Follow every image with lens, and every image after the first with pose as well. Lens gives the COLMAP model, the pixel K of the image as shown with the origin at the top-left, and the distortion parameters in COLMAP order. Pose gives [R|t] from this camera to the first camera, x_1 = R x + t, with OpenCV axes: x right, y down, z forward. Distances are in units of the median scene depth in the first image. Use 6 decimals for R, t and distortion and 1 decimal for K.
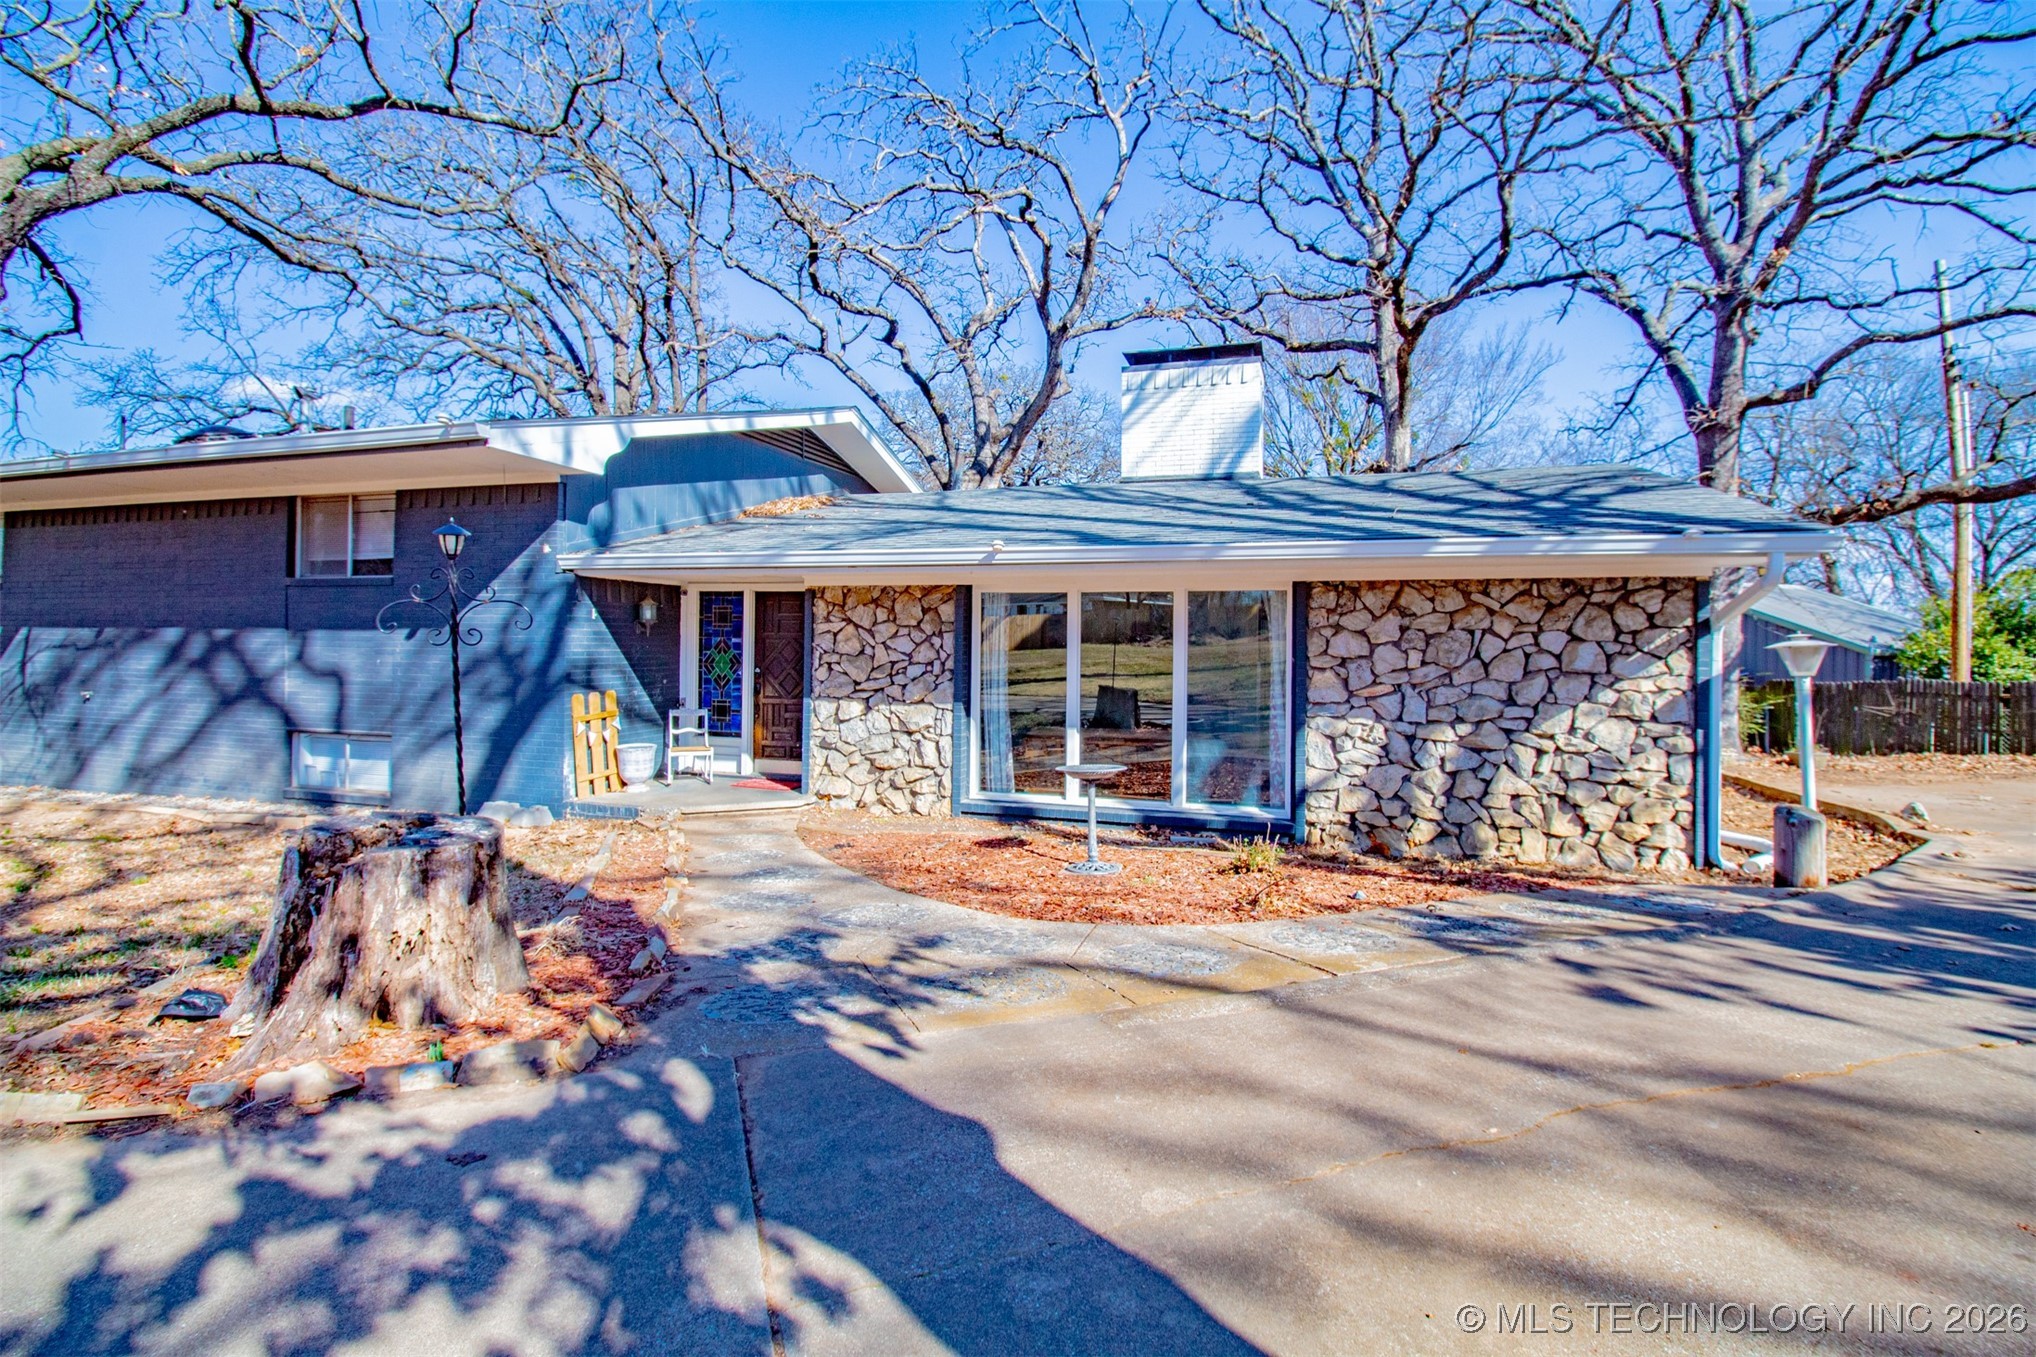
lens RADIAL K [[948.5, 0, 1033.9], [0, 948.5, 643.0], [0, 0, 1]] dist [0.003386, -0.013719]
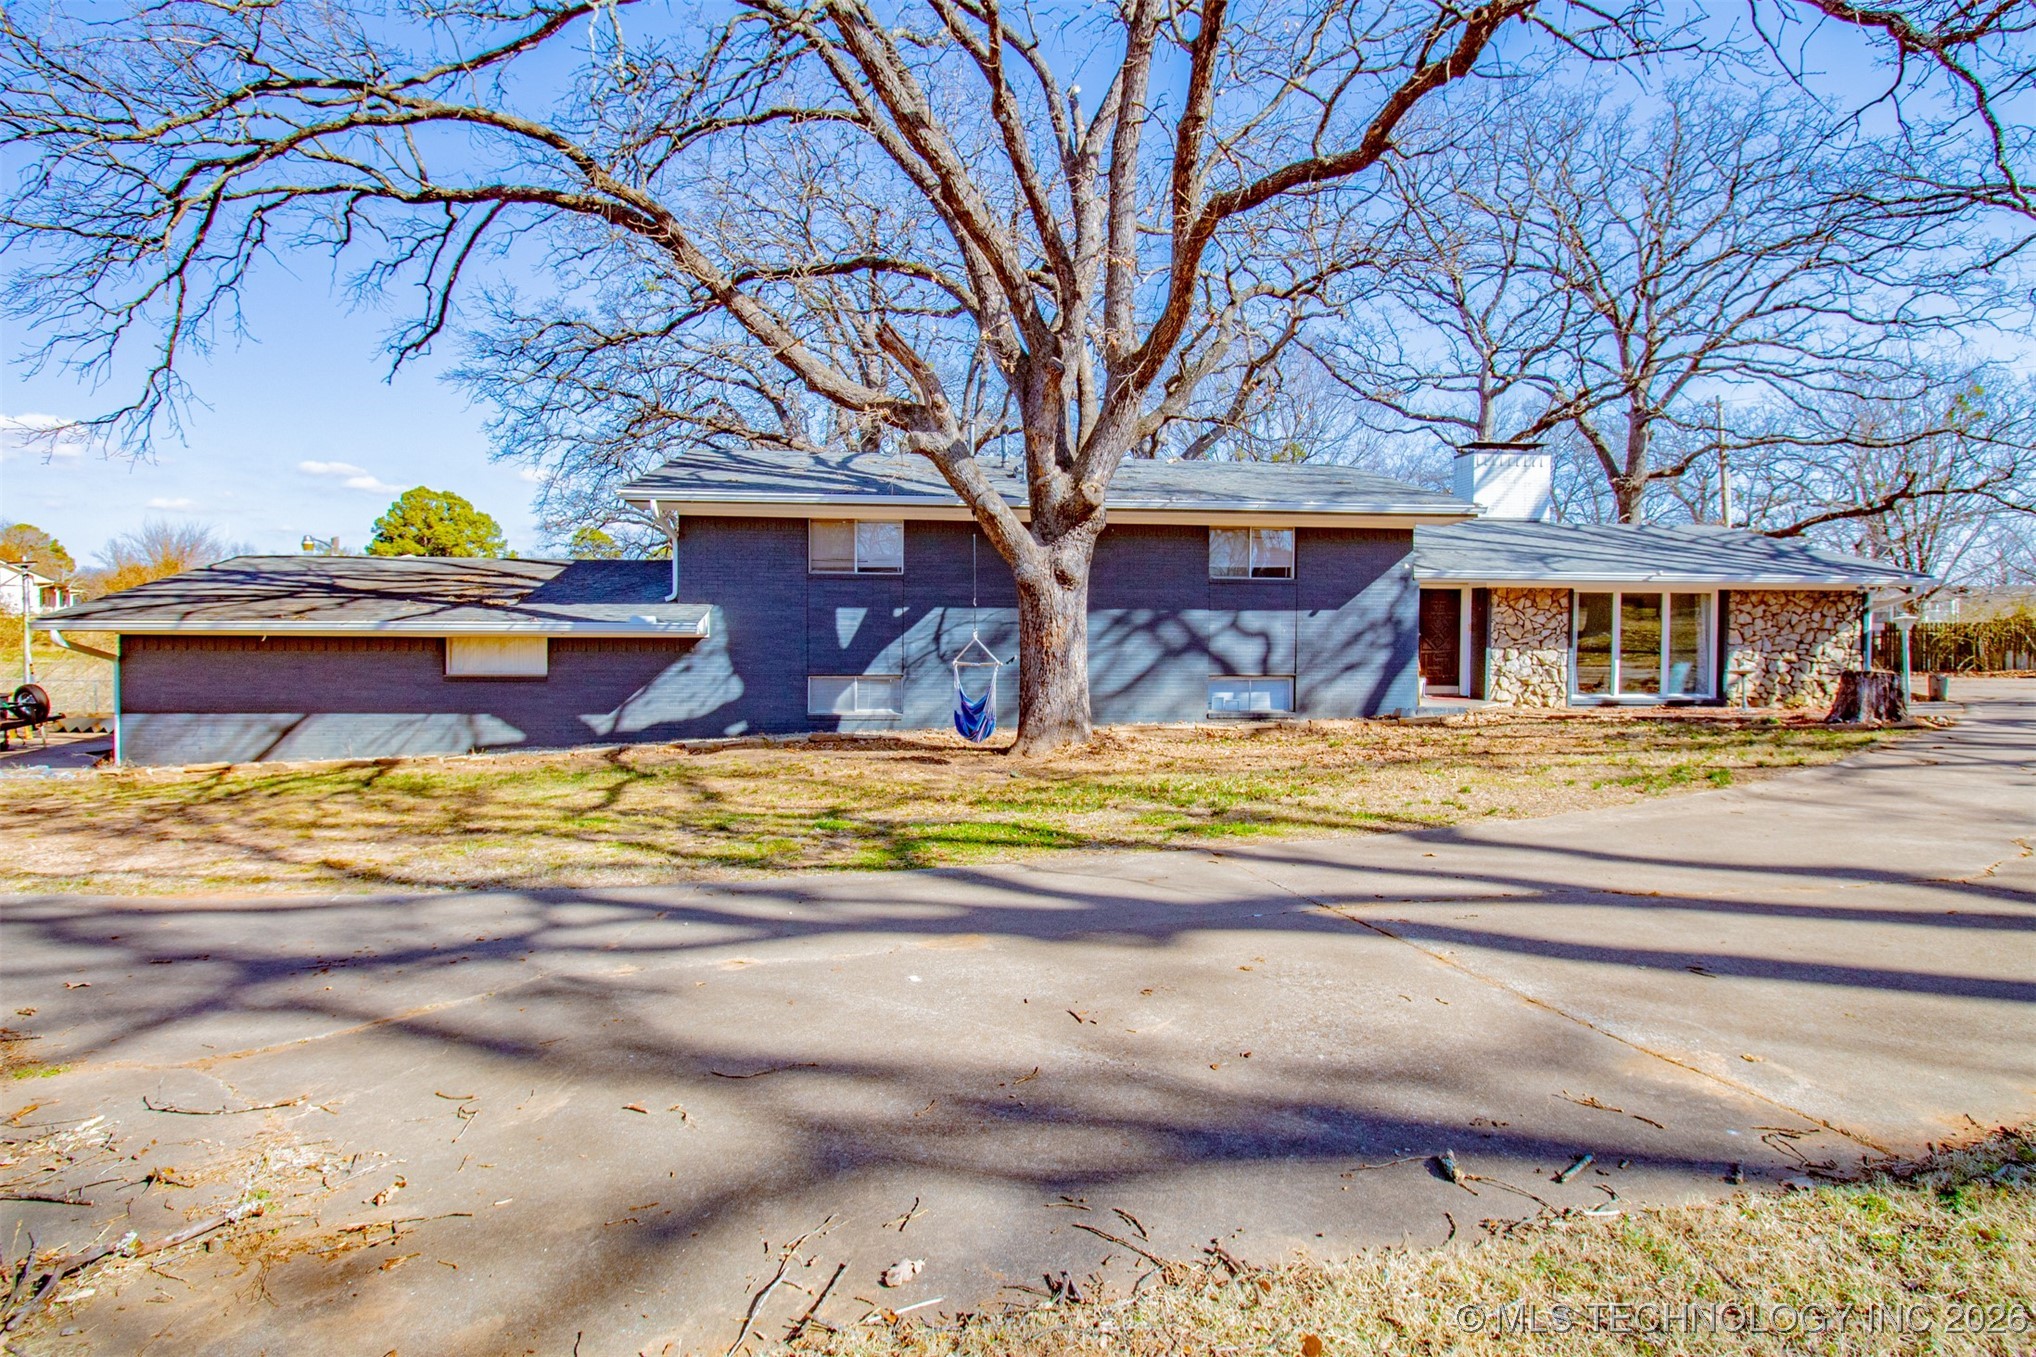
lens RADIAL K [[1084.9, 0, 1018.0], [0, 1084.9, 678.5], [0, 0, 1]] dist [0.017869, -0.034383]
pose [[0.918269, -0.020830, 0.395408, -1.987255], [0.005018, 0.999147, 0.040982, 0.026544], [-0.395925, -0.035649, 0.917591, -0.601759]]
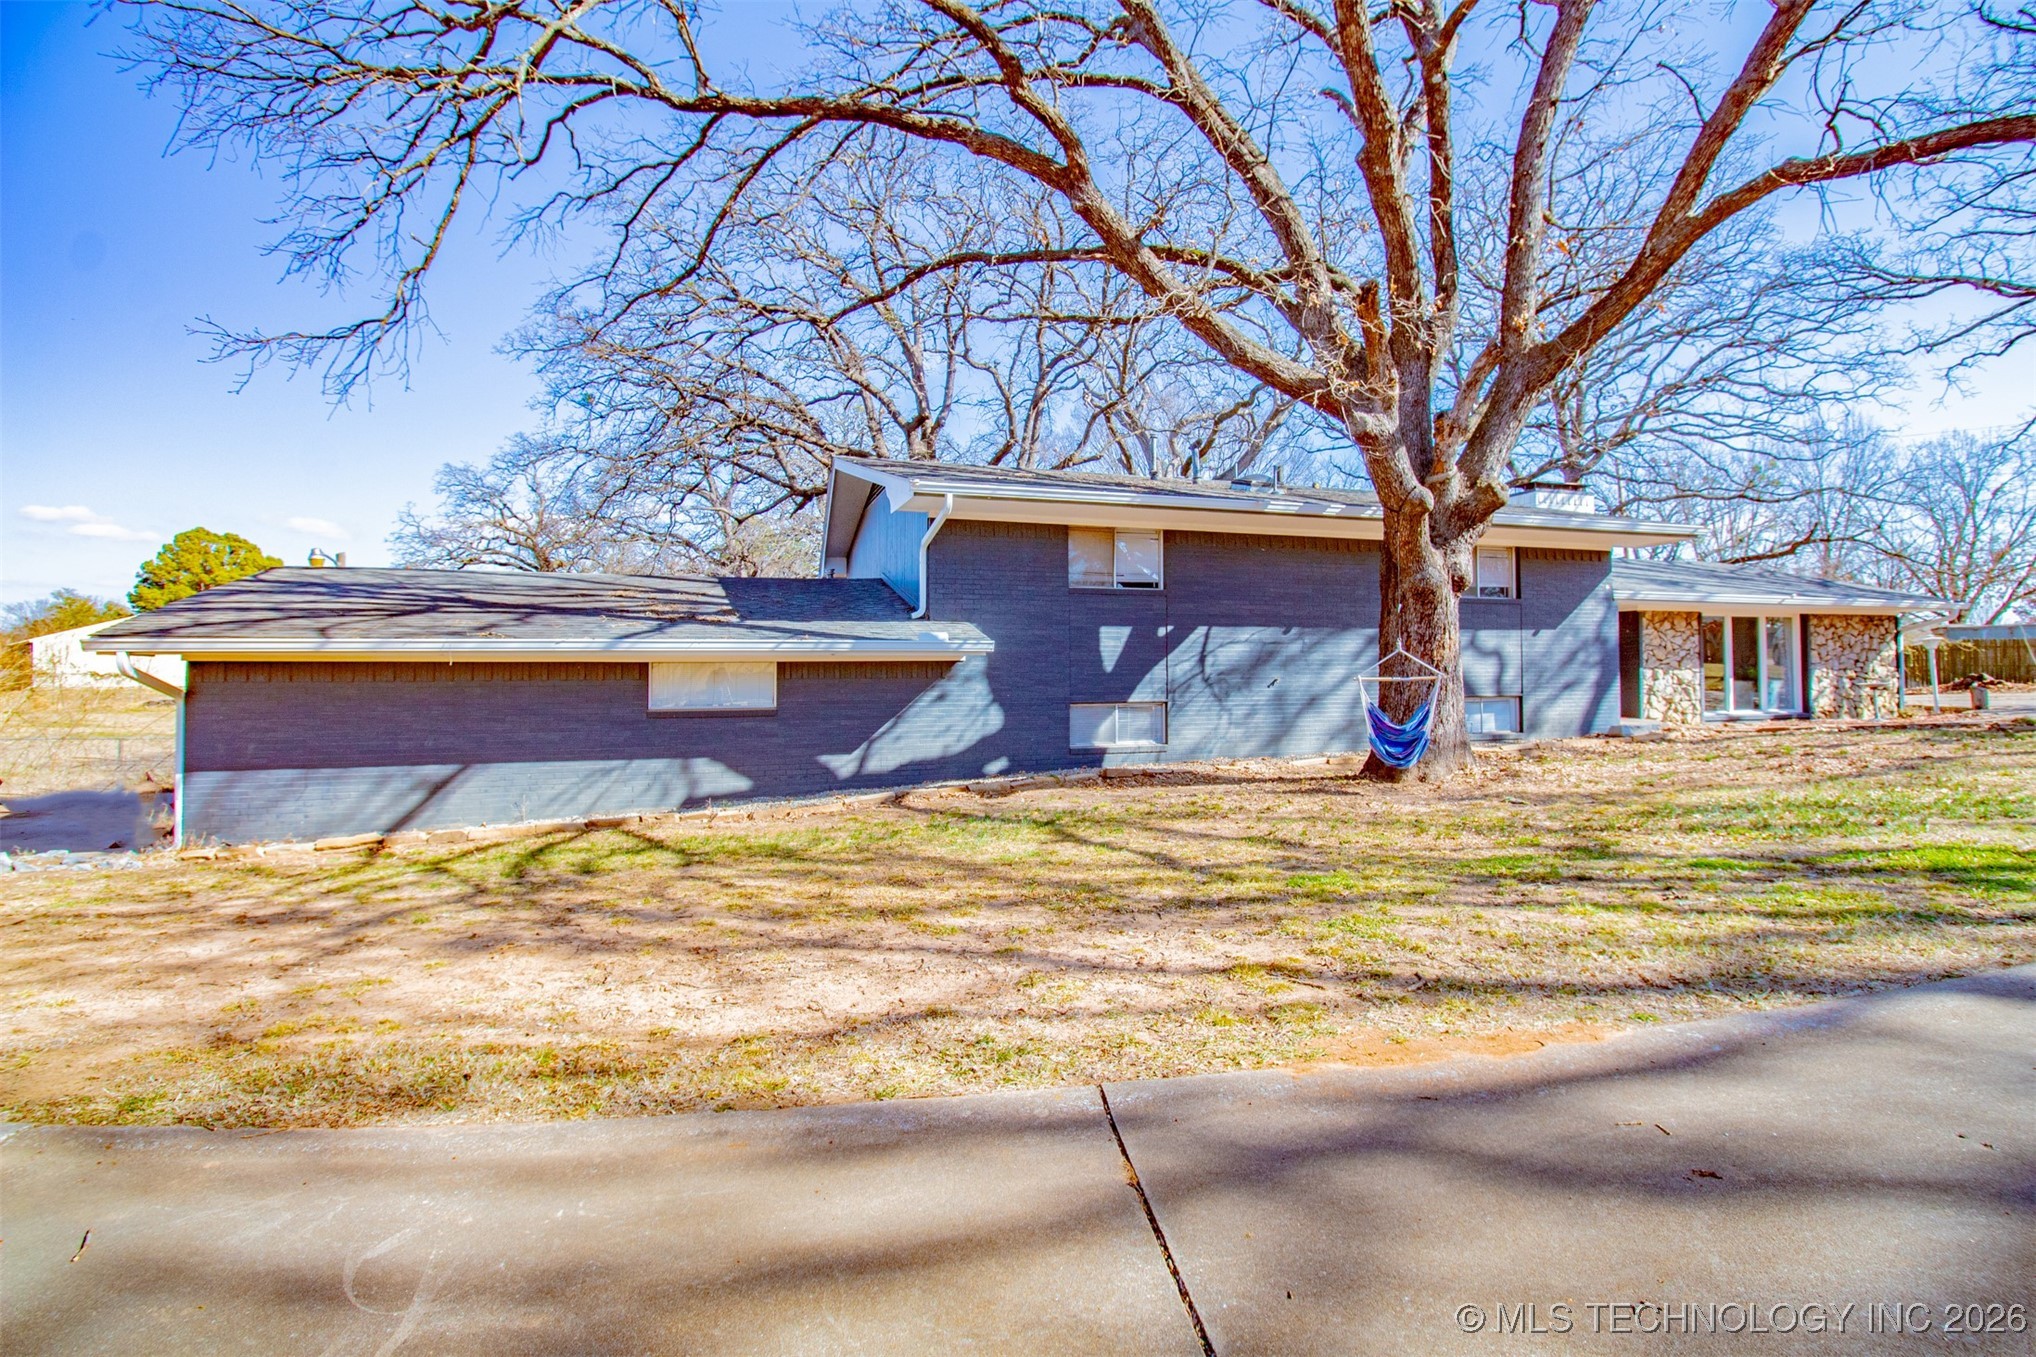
lens RADIAL K [[1016.3, 0, 1034.1], [0, 1016.3, 669.6], [0, 0, 1]] dist [0.002471, -0.018159]
pose [[0.805027, -0.008357, 0.593179, -2.550171], [0.018818, 0.999757, -0.011453, 0.062936], [-0.592939, 0.020383, 0.804989, 0.073738]]
